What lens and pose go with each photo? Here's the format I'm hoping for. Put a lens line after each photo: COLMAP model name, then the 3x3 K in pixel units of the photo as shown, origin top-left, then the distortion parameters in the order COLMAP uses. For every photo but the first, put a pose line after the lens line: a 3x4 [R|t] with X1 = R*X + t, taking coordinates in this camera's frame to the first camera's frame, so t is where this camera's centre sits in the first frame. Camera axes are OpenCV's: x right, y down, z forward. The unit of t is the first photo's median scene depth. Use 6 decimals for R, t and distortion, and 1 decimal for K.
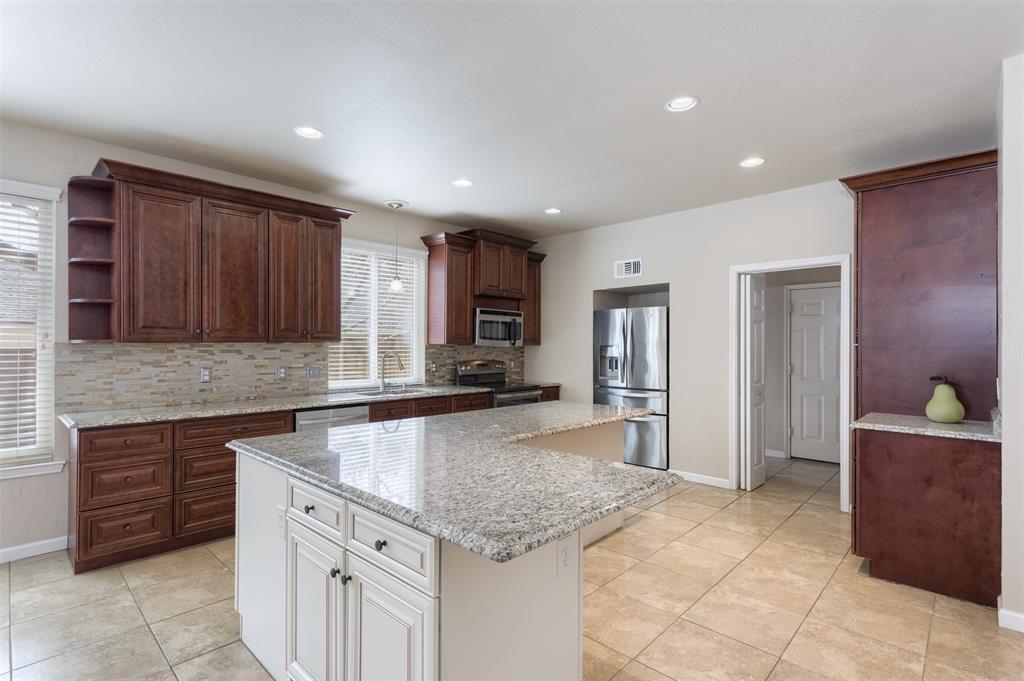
lens RADIAL K [[490.6, 0, 510.4], [0, 490.6, 339.1], [0, 0, 1]] dist [-0.002873, 0.001189]
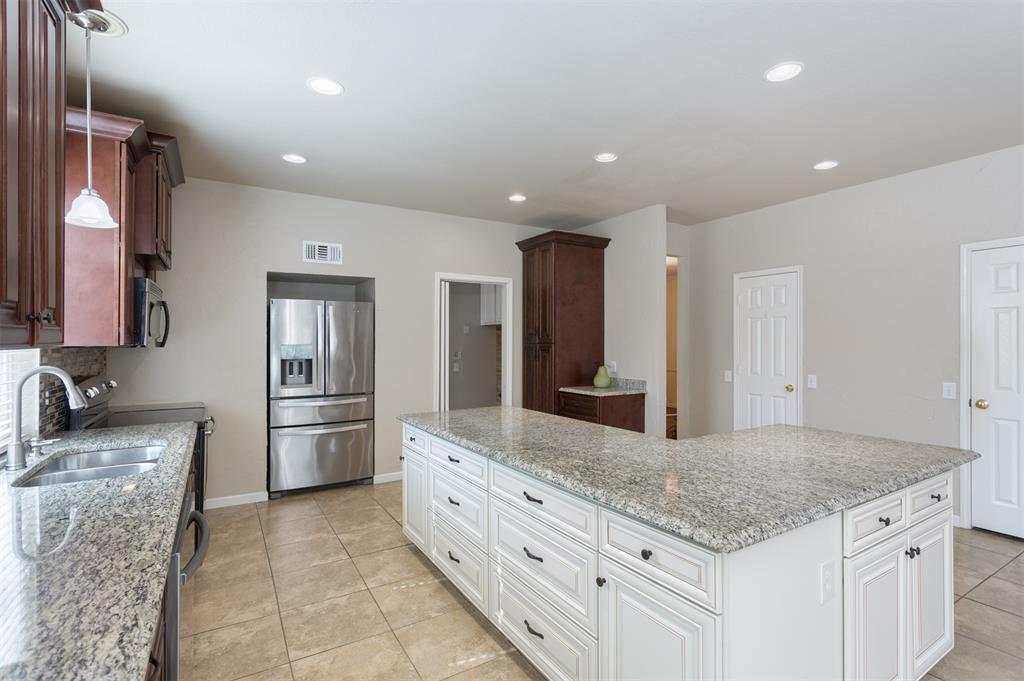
lens RADIAL K [[490.6, 0, 510.1], [0, 490.6, 340.0], [0, 0, 1]] dist [-0.002873, 0.001189]
pose [[0.262782, -0.001482, 0.964854, -0.573484], [-0.008642, 0.999955, 0.003889, -0.001719], [-0.964817, -0.009360, 0.262757, 0.552197]]
